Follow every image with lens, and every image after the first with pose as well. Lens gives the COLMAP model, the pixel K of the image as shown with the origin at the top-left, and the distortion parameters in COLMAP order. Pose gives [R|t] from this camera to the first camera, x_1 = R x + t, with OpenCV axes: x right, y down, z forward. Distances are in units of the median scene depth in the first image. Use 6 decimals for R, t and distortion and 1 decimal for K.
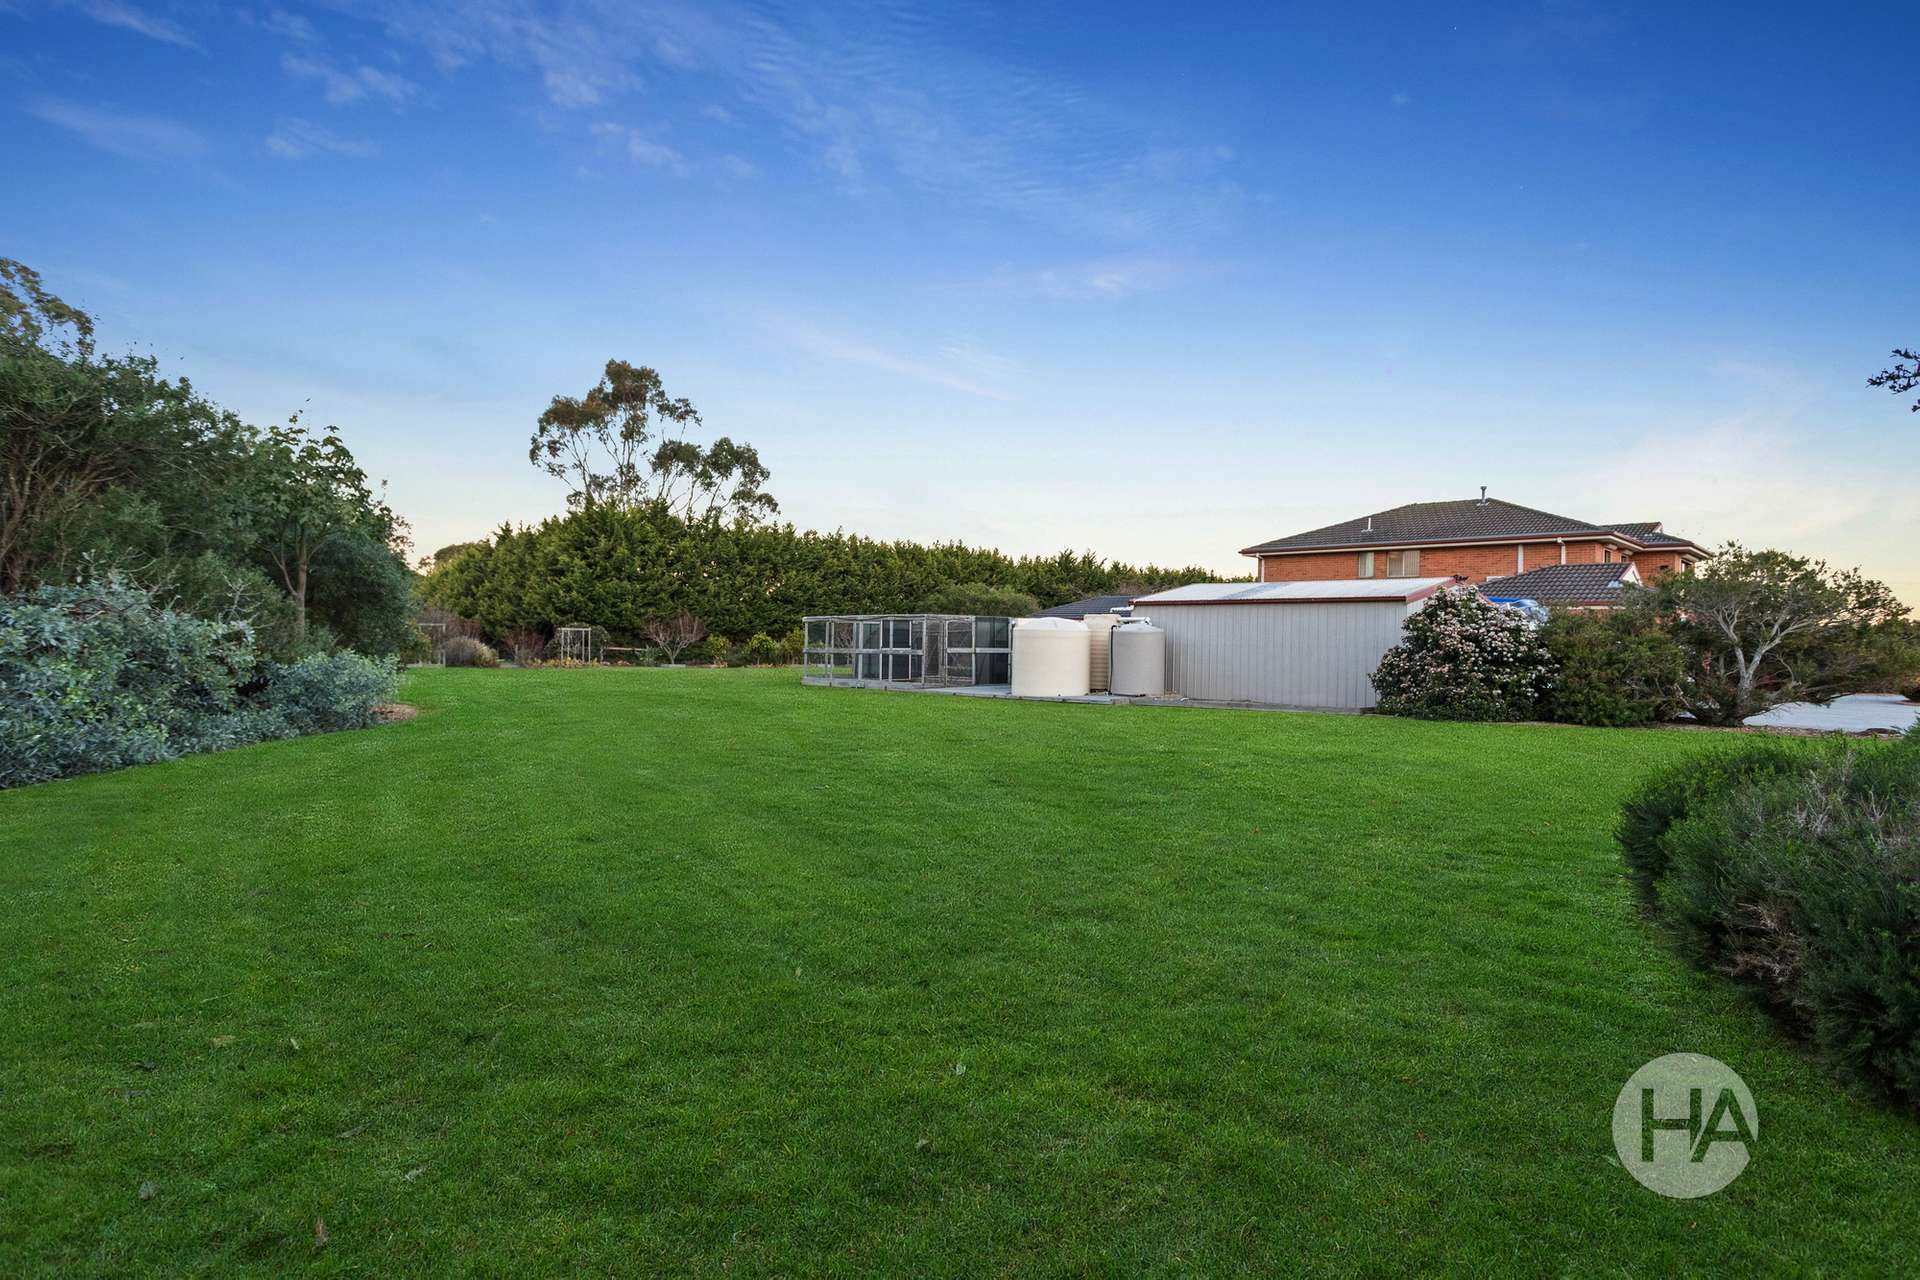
lens RADIAL K [[1008.5, 0, 962.2], [0, 1008.5, 644.5], [0, 0, 1]] dist [0.002757, 0.000645]
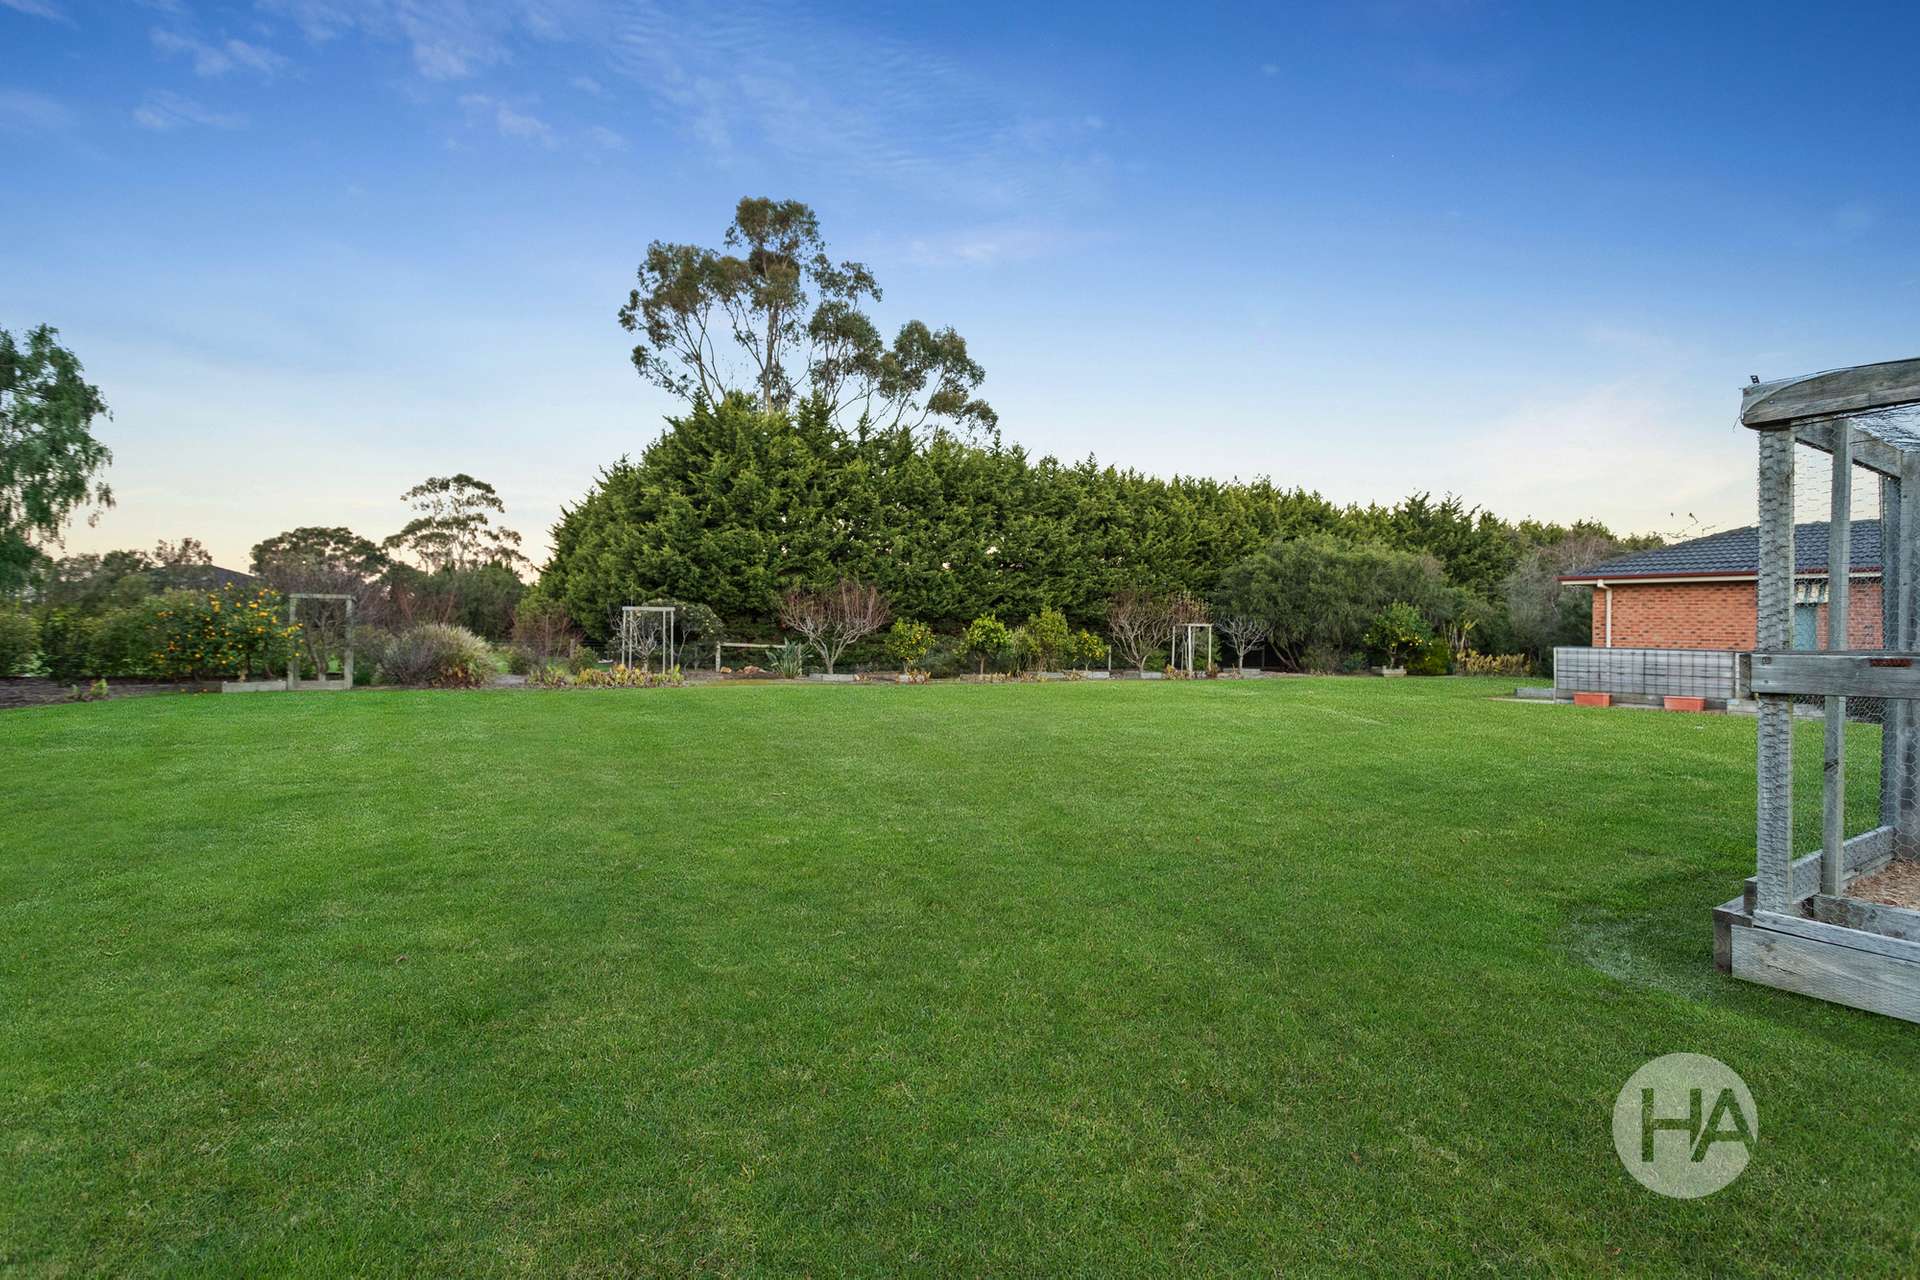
lens RADIAL K [[938.2, 0, 951.2], [0, 938.2, 641.0], [0, 0, 1]] dist [0.029932, 0.000403]
pose [[0.983641, -0.003455, -0.180108, -0.113555], [0.003657, 0.999993, 0.000791, 0.001439], [0.180104, -0.001437, 0.983647, 0.442600]]
